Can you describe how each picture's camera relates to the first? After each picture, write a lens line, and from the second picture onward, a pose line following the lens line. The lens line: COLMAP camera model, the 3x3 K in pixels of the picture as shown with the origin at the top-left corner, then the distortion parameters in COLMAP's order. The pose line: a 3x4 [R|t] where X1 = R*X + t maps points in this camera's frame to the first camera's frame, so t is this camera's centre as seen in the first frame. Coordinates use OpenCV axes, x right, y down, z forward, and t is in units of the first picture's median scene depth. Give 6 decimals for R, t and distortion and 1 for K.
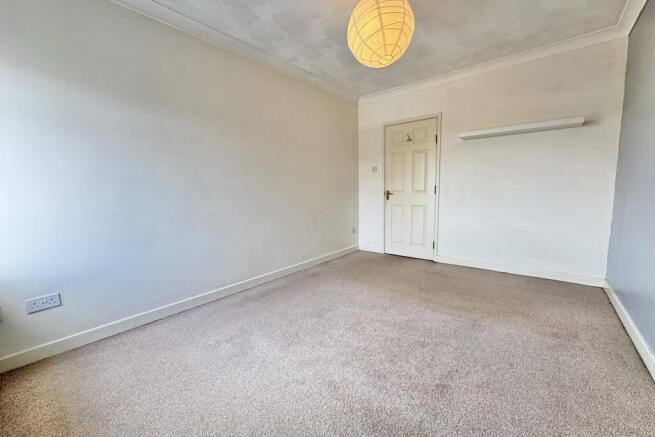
lens RADIAL K [[262.3, 0, 328.4], [0, 262.3, 217.2], [0, 0, 1]] dist [-0.000648, -0.000041]
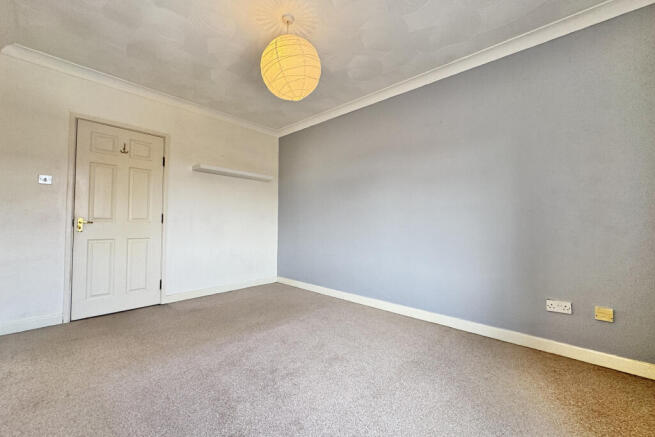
lens RADIAL K [[262.3, 0, 328.4], [0, 262.3, 217.2], [0, 0, 1]] dist [-0.000648, -0.000041]
pose [[0.048177, 0.038378, 0.998101, -0.417647], [0.094613, 0.994593, -0.042810, -0.019776], [-0.994348, 0.096495, 0.044286, 0.411759]]
